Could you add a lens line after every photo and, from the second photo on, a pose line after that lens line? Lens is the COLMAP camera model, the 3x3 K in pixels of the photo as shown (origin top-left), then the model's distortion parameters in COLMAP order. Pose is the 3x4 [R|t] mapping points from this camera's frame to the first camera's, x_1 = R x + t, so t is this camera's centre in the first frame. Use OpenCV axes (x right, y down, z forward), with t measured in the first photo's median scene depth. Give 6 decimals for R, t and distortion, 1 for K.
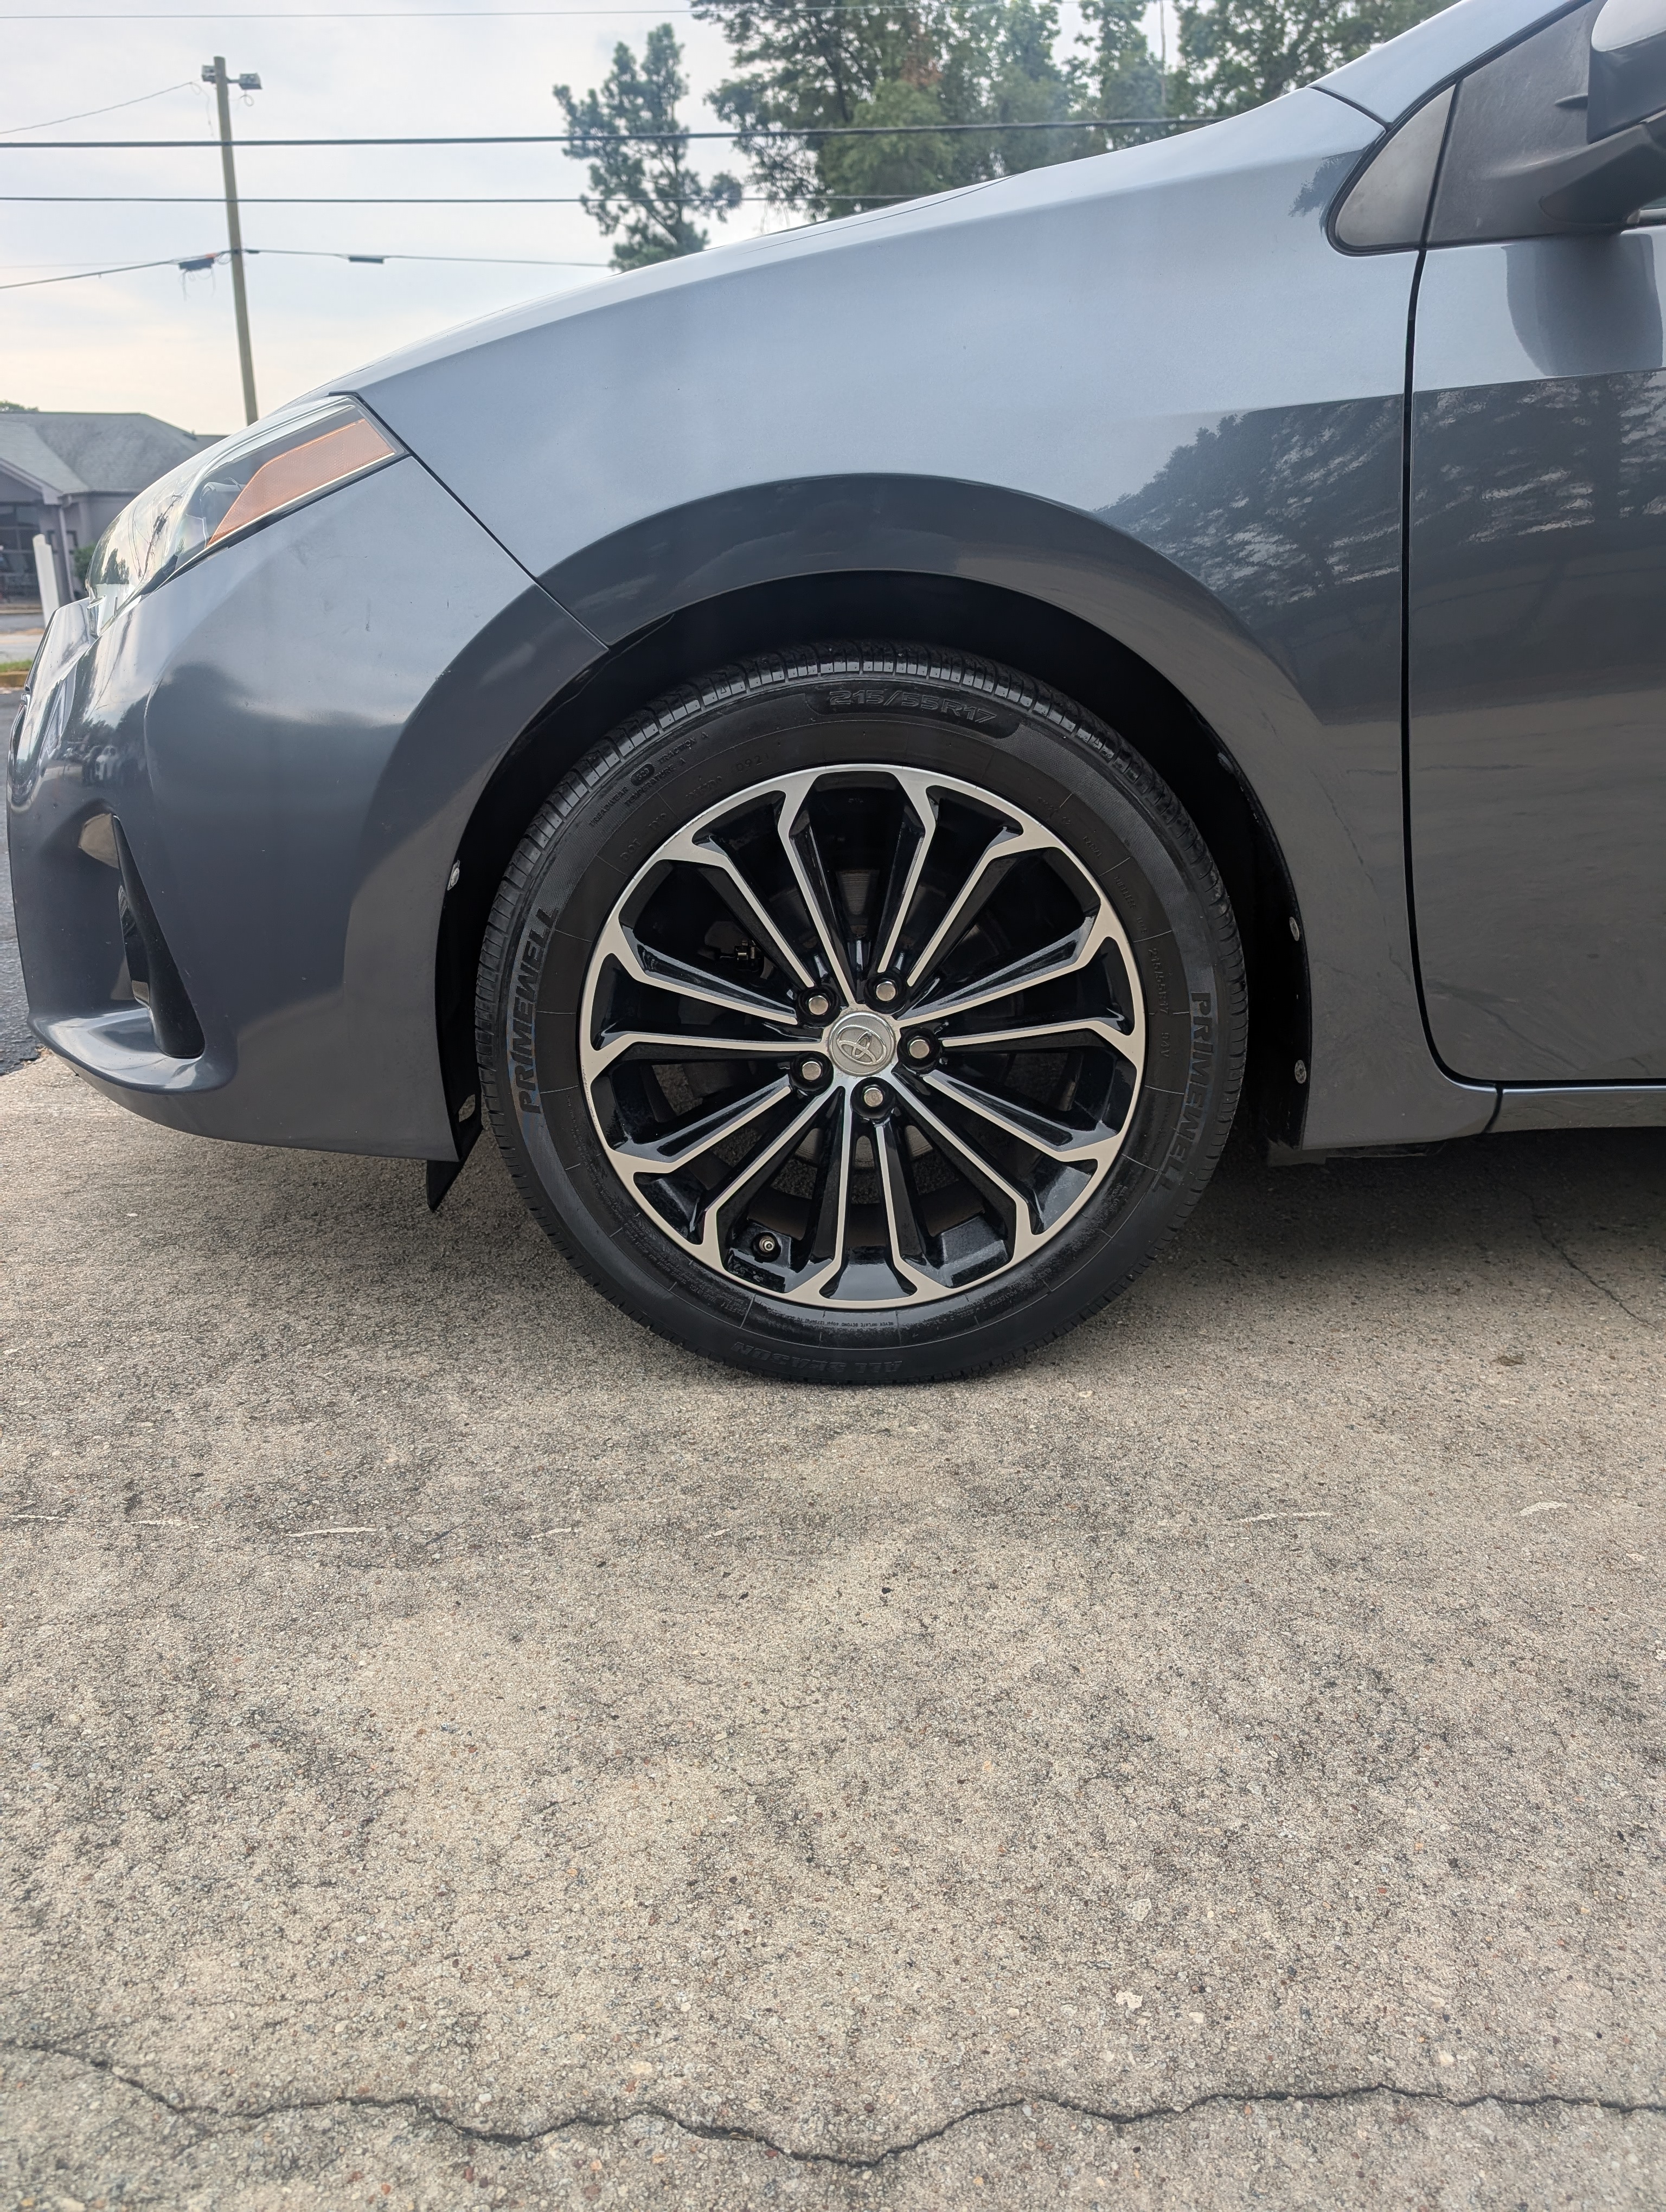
lens RADIAL K [[1592.5, 0, 836.9], [0, 1592.5, 1079.2], [0, 0, 1]] dist [0.019669, -0.018503]
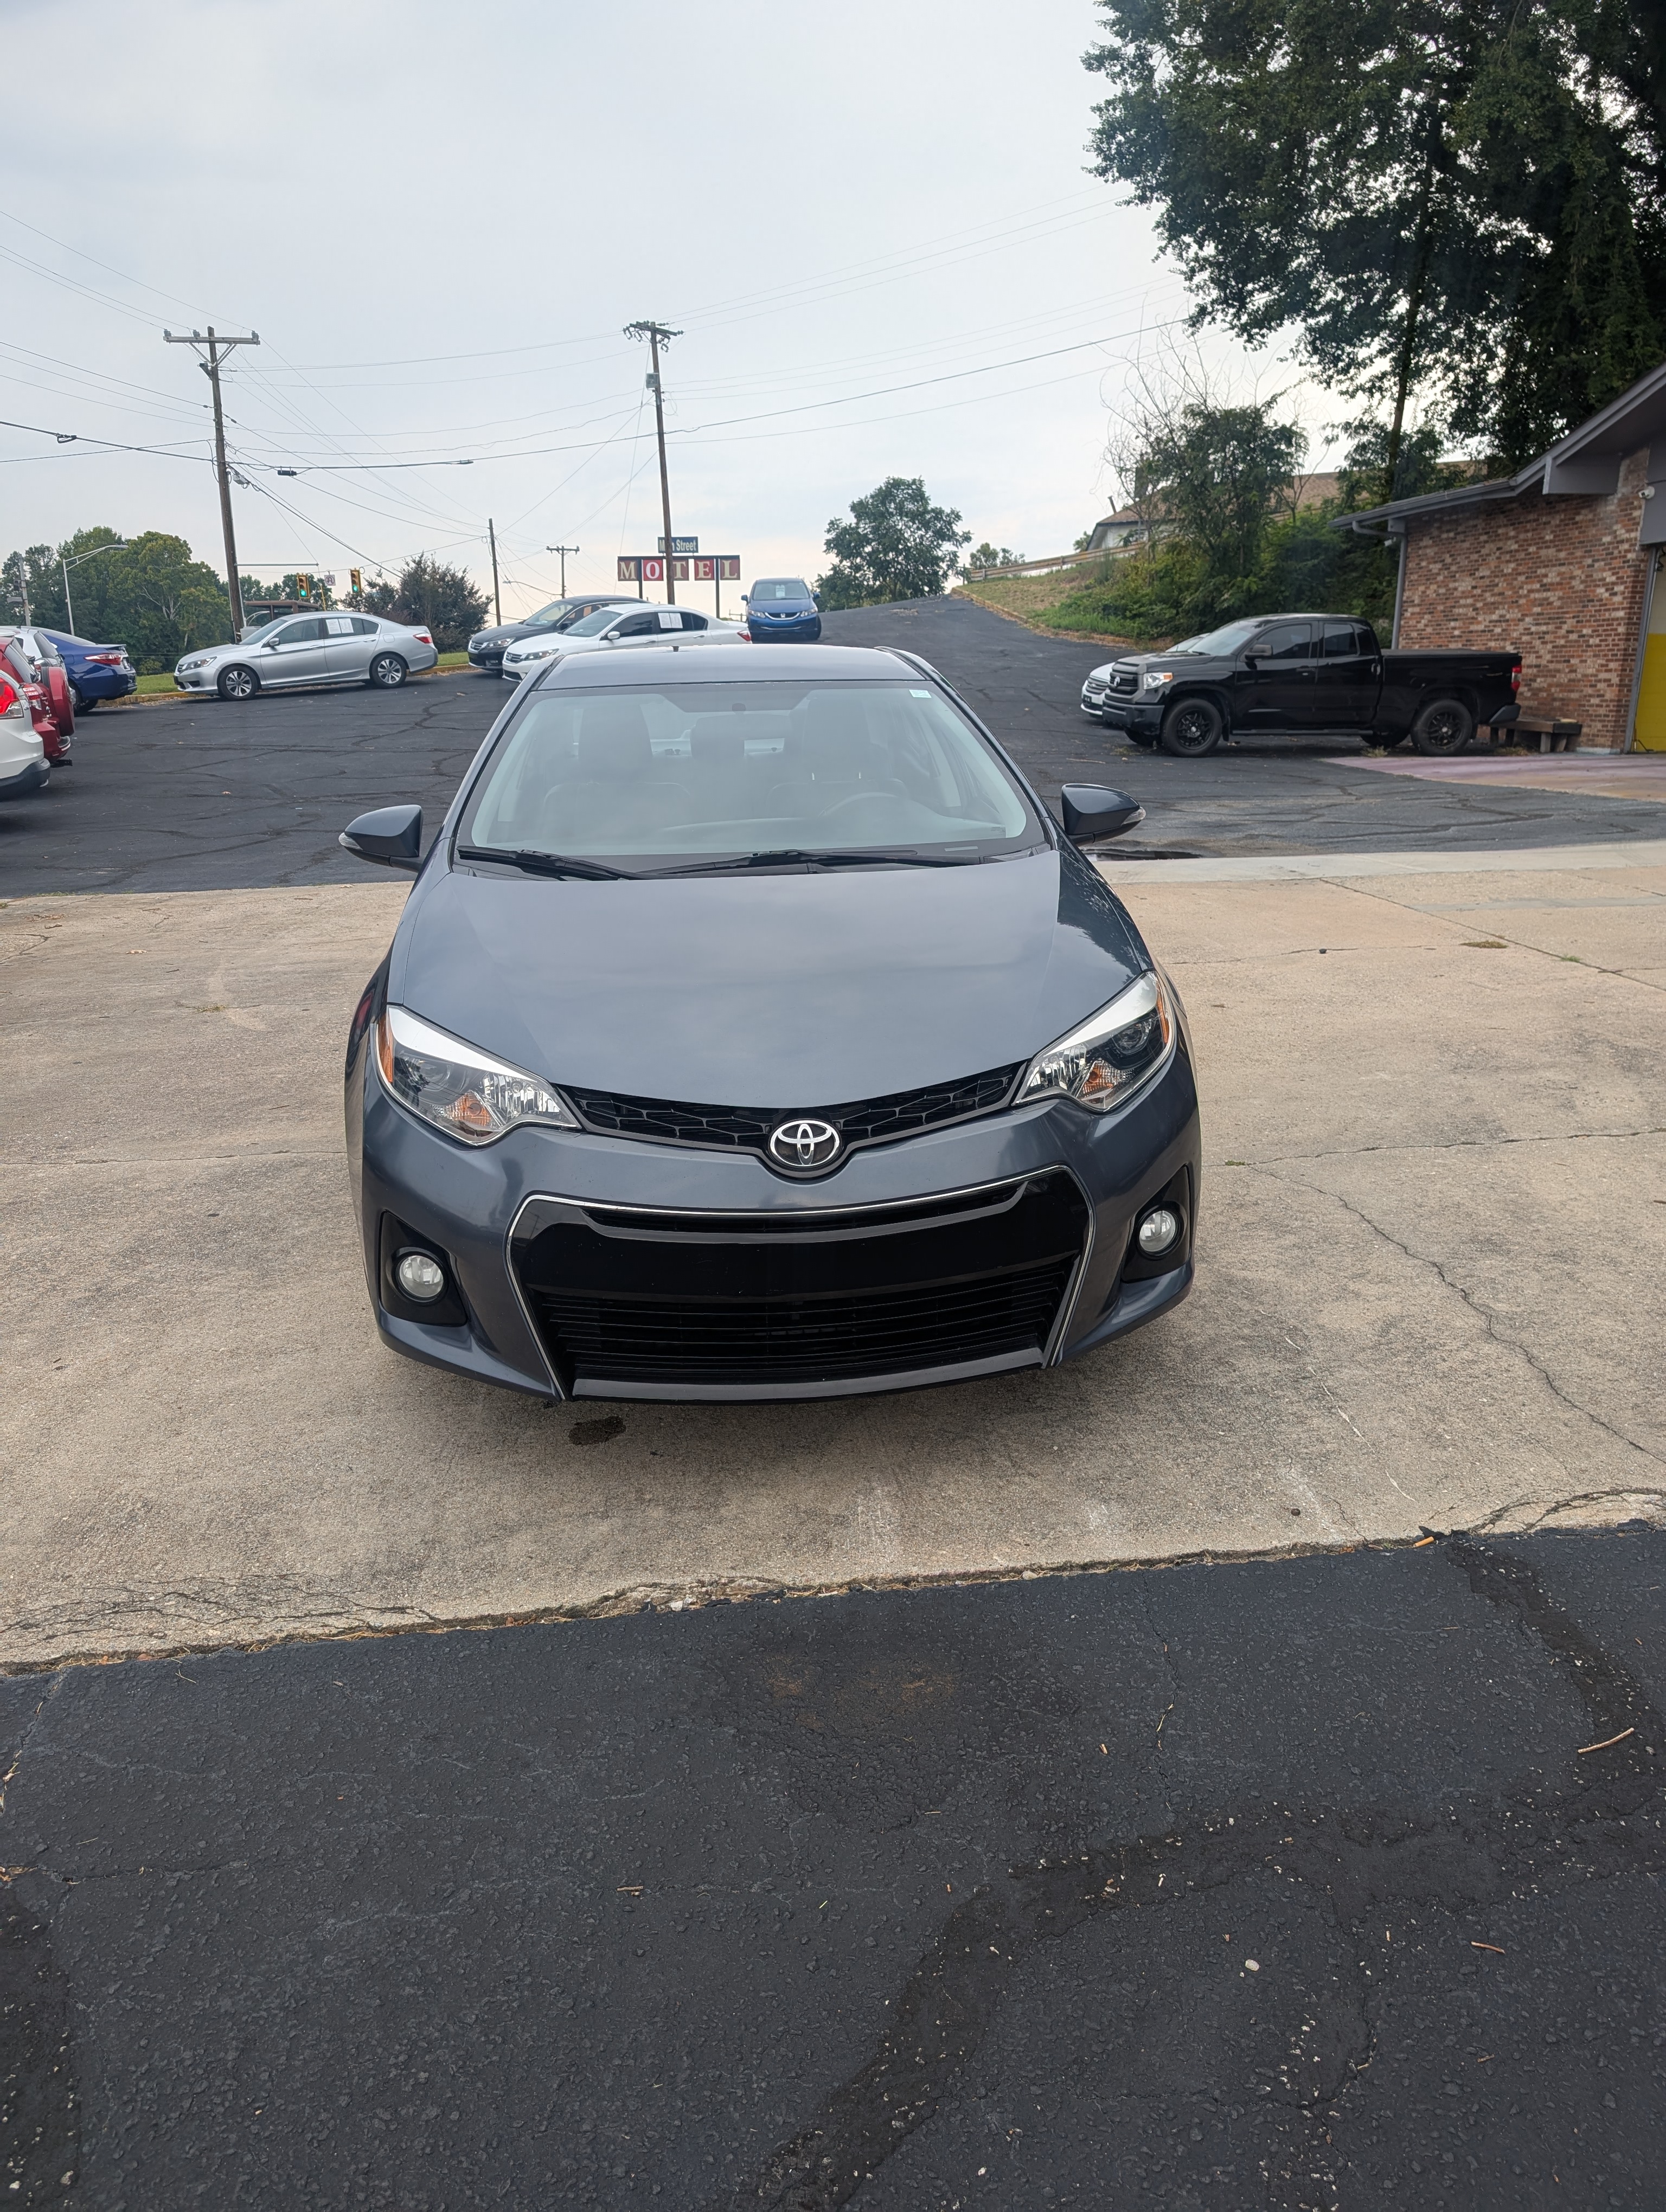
lens RADIAL K [[1592.5, 0, 829.8], [0, 1592.5, 1099.6], [0, 0, 1]] dist [0.019669, -0.018503]
pose [[-0.089171, -0.265242, 0.960050, -0.061987], [0.318145, 0.905810, 0.279807, -0.025287], [-0.943839, 0.330386, 0.003614, 0.035277]]
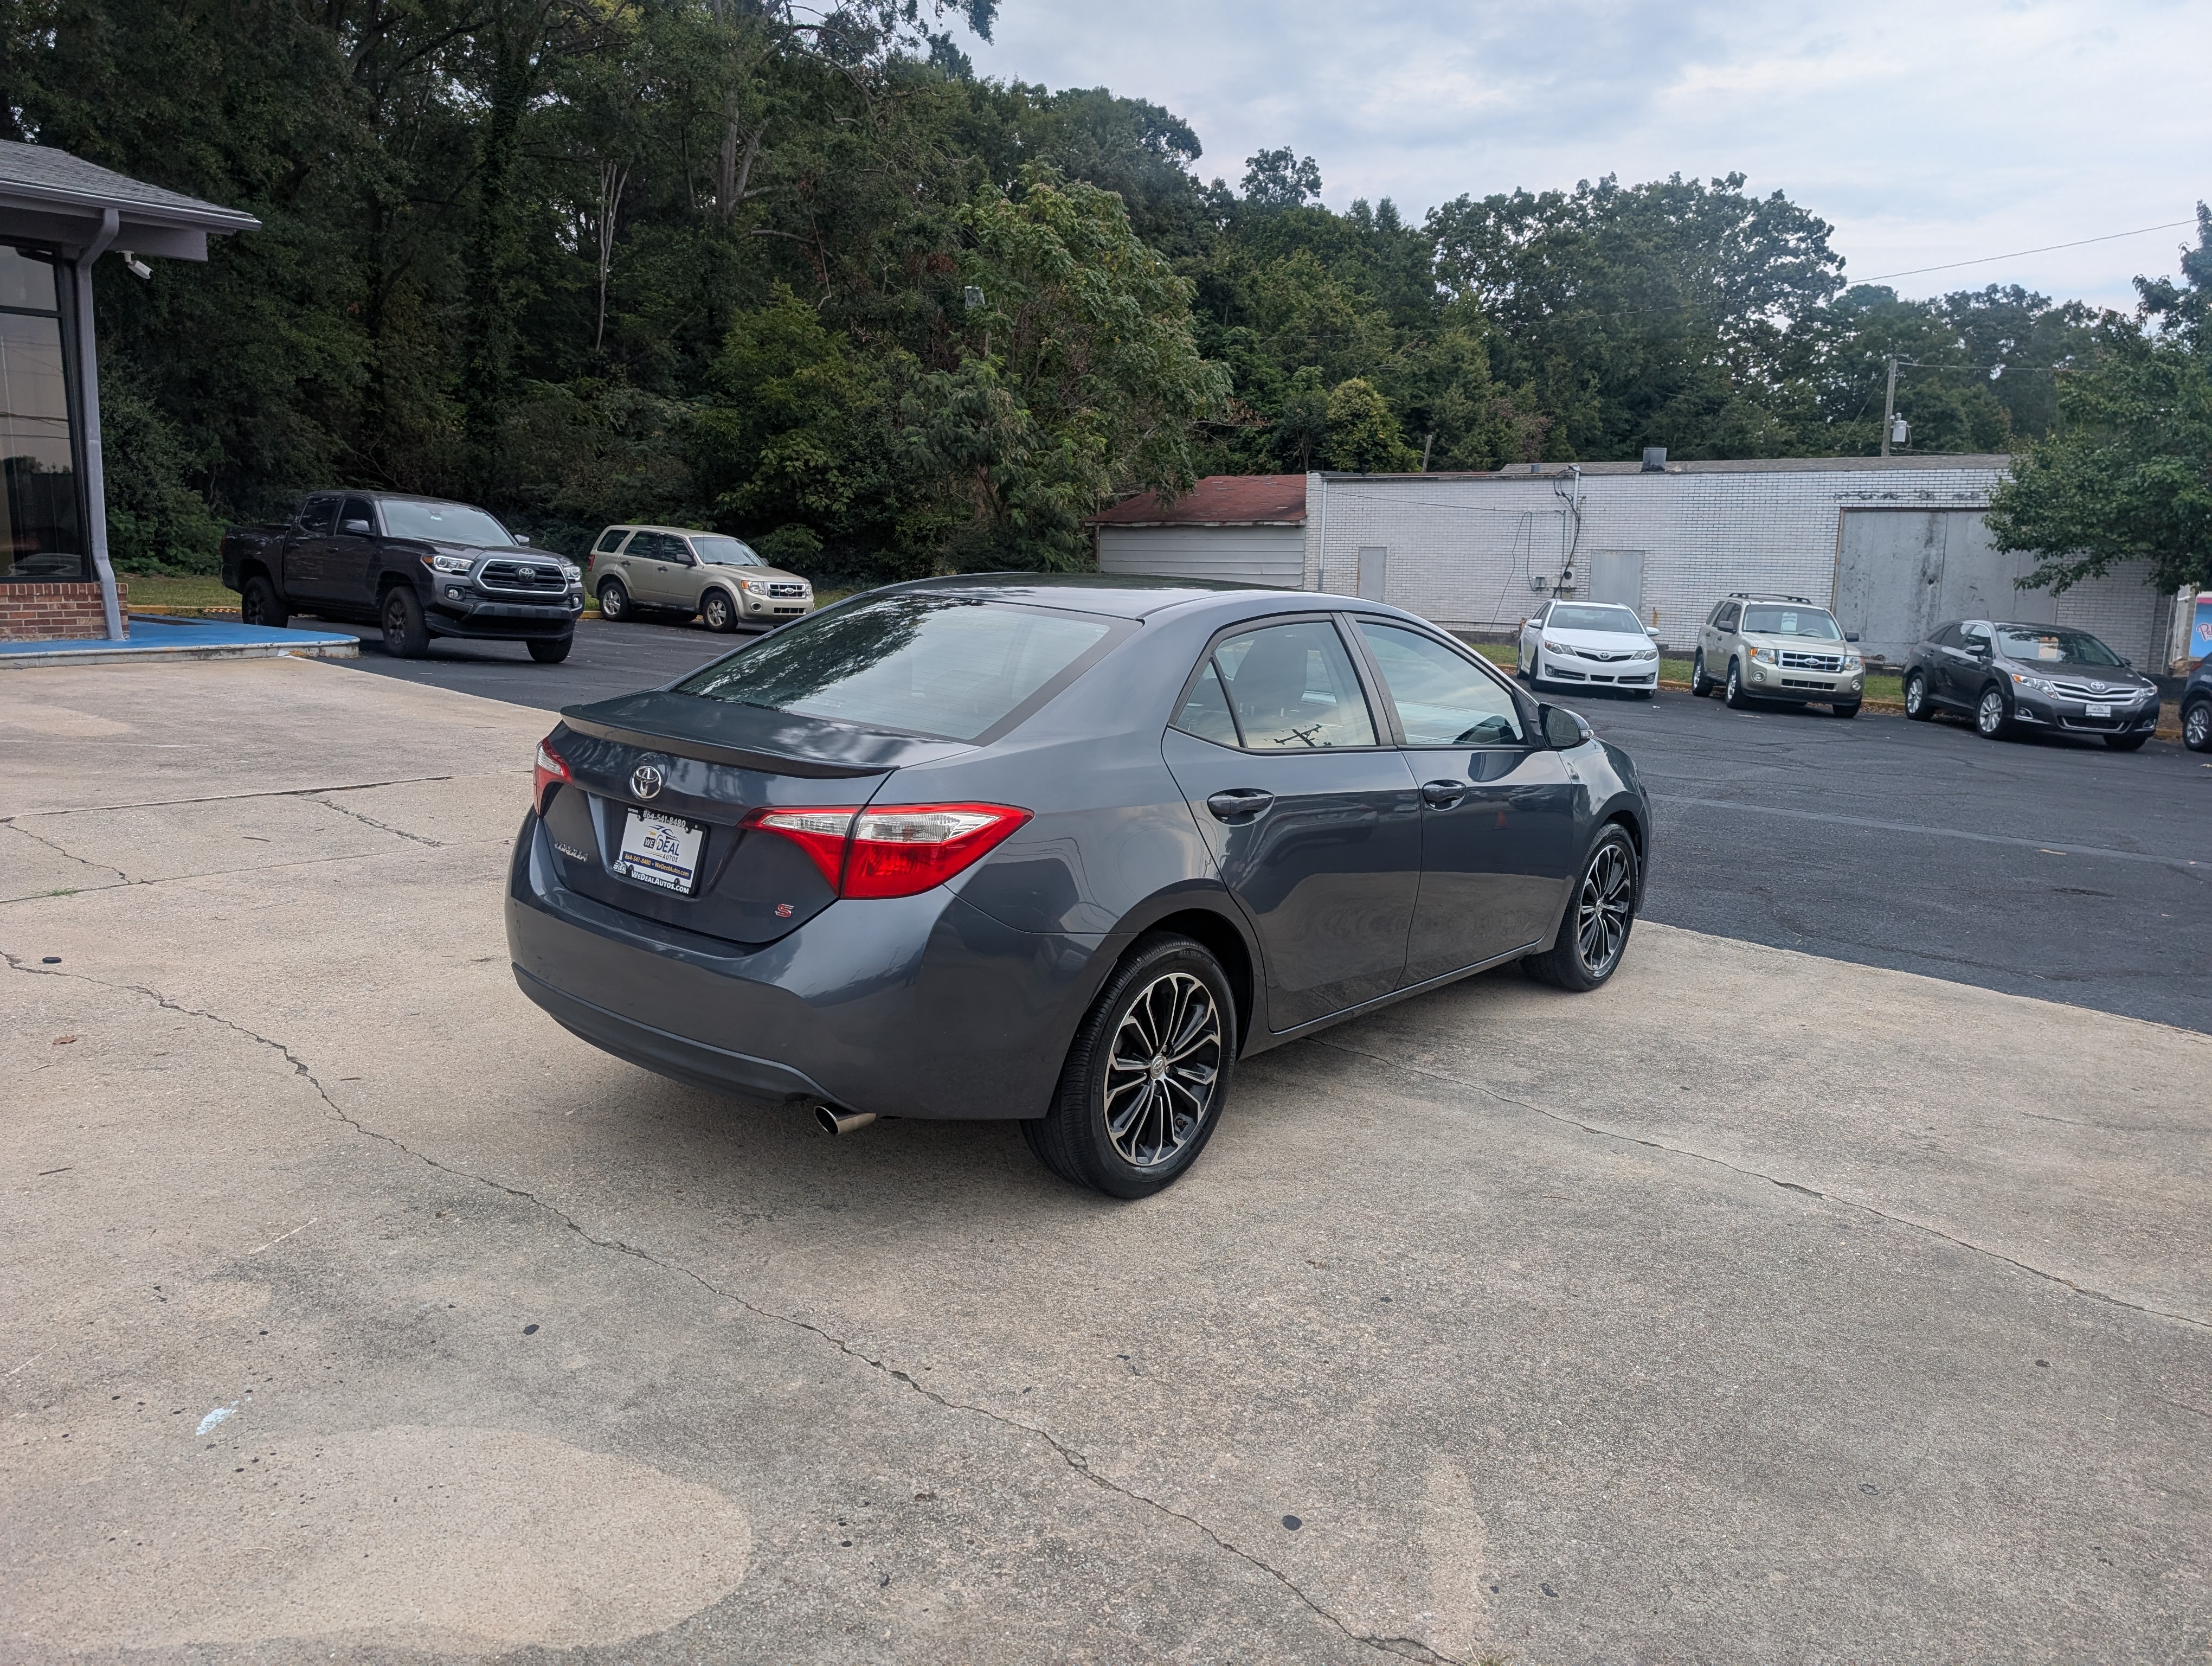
lens RADIAL K [[1592.5, 0, 1091.3], [0, 1592.5, 811.8], [0, 0, 1]] dist [0.019669, -0.018503]
pose [[-0.650801, 0.102114, -0.752351, 0.102021], [-0.272195, 0.893667, 0.356749, -0.044124], [0.708780, 0.436958, -0.553804, 0.085363]]
